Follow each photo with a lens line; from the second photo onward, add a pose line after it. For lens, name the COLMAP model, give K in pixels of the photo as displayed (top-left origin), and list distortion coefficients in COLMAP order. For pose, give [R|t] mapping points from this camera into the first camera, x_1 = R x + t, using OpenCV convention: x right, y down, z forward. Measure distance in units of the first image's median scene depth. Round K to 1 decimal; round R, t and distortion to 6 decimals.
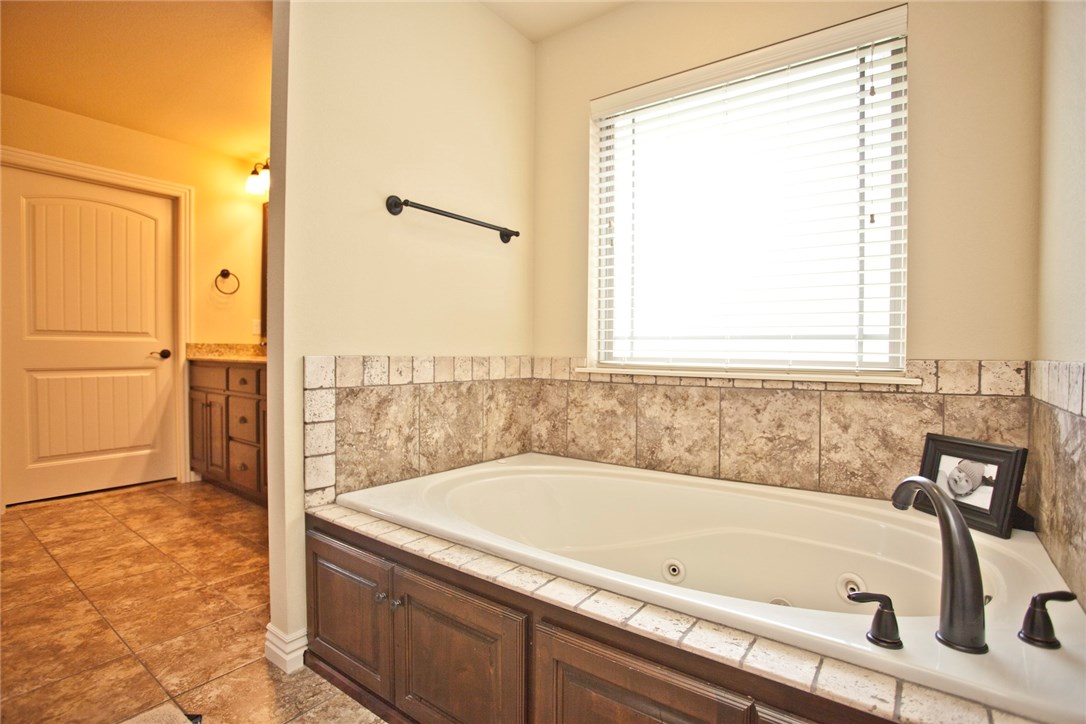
lens RADIAL K [[521.6, 0, 546.7], [0, 521.6, 362.5], [0, 0, 1]] dist [-0.080247, 0.032477]
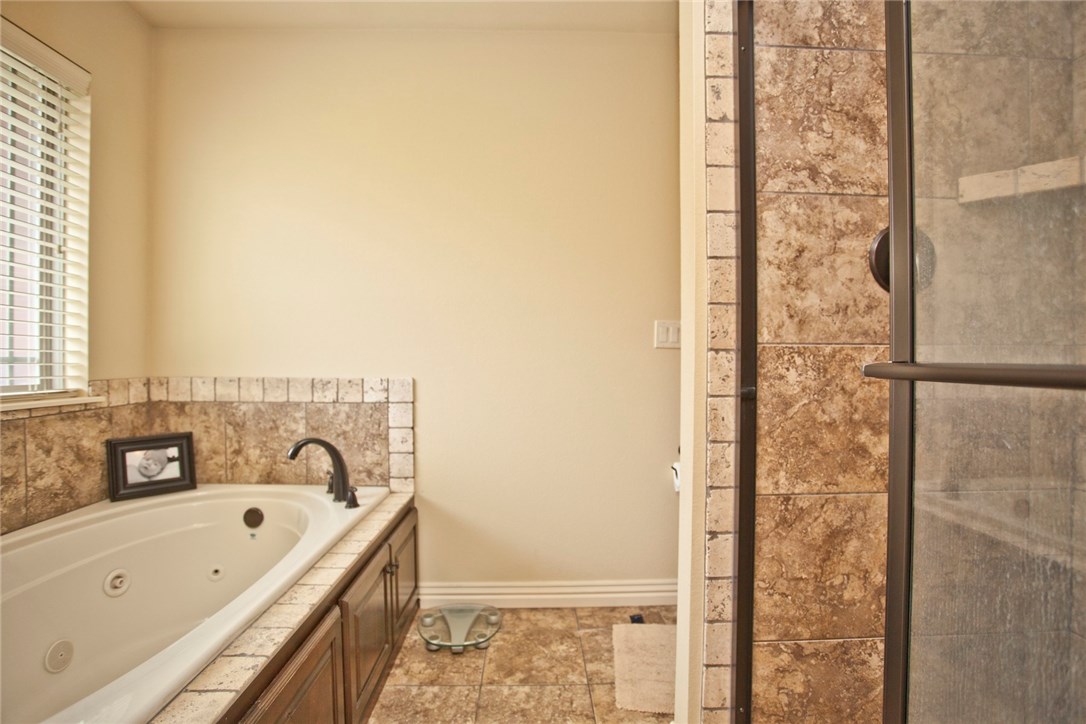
lens RADIAL K [[521.6, 0, 546.7], [0, 521.6, 362.5], [0, 0, 1]] dist [-0.080247, 0.032477]
pose [[-0.613965, -0.012880, 0.789228, -0.819705], [0.011250, 0.999623, 0.025065, -0.063680], [-0.789253, 0.024267, -0.613588, 0.851070]]
